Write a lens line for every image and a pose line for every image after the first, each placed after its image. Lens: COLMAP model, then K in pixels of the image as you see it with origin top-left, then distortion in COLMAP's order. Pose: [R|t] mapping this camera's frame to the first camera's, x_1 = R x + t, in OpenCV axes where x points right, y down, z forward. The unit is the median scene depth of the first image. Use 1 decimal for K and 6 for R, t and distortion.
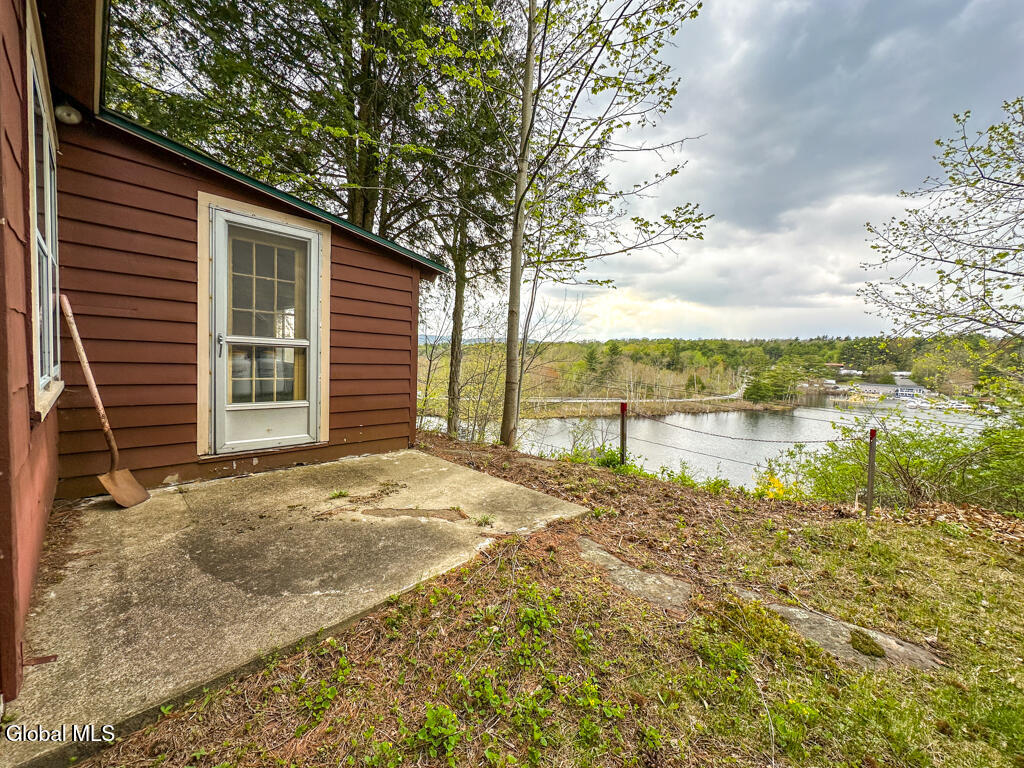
lens RADIAL K [[406.0, 0, 506.7], [0, 406.0, 384.8], [0, 0, 1]] dist [-0.013068, 0.002244]
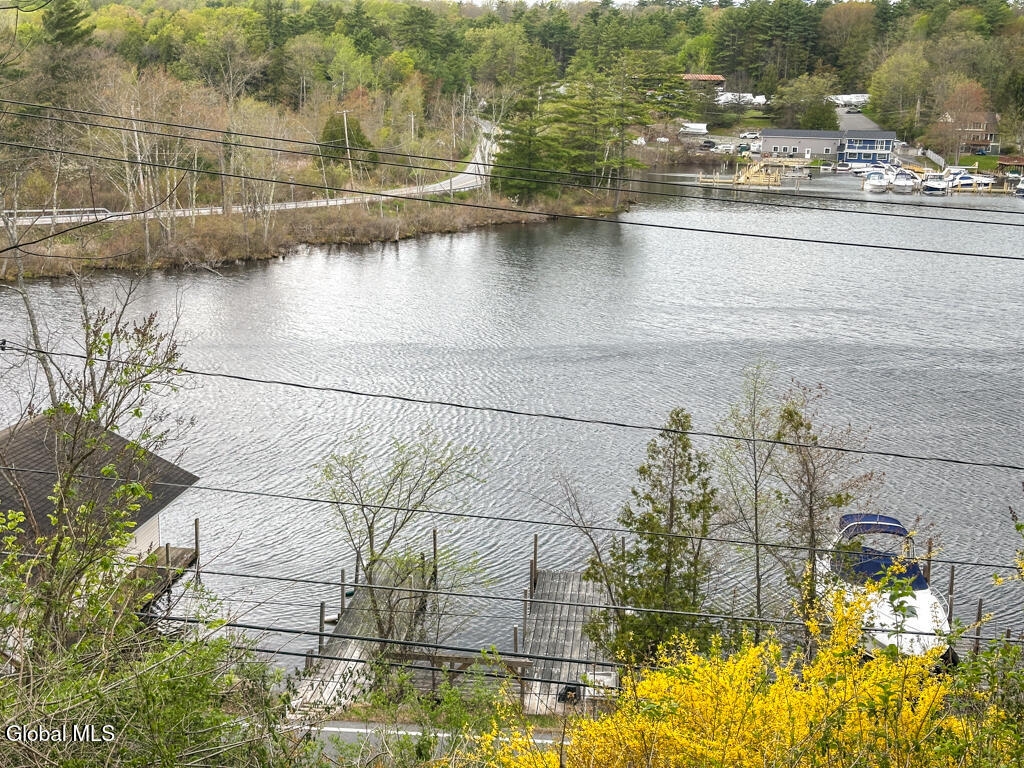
lens RADIAL K [[1433.7, 0, 519.0], [0, 1433.7, 385.2], [0, 0, 1]] dist [0.129576, 0.000000]
pose [[0.846562, -0.118612, 0.518907, -0.003760], [0.036868, 0.985581, 0.165137, 0.005268], [-0.531012, -0.120667, 0.838729, 0.588700]]
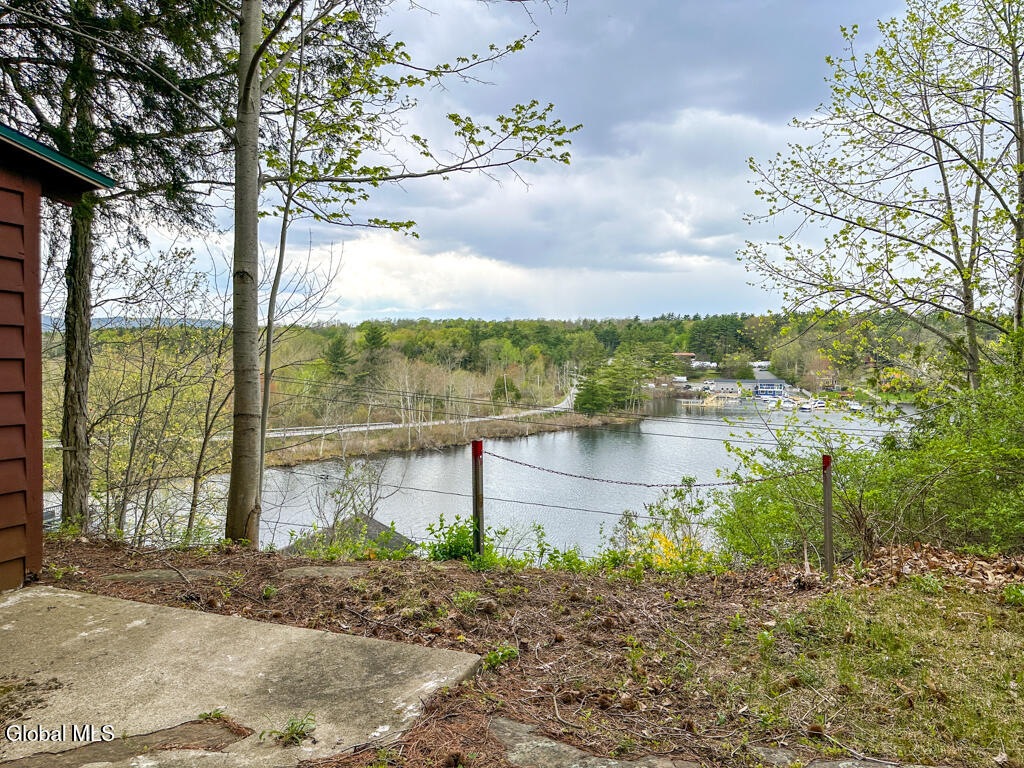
lens RADIAL K [[717.2, 0, 507.1], [0, 717.2, 385.5], [0, 0, 1]] dist [0.044581, -0.063716]
pose [[0.903814, -0.043361, 0.425723, -0.047168], [0.052398, 0.998581, -0.009532, -0.011135], [-0.424706, 0.030922, 0.904803, 0.037536]]
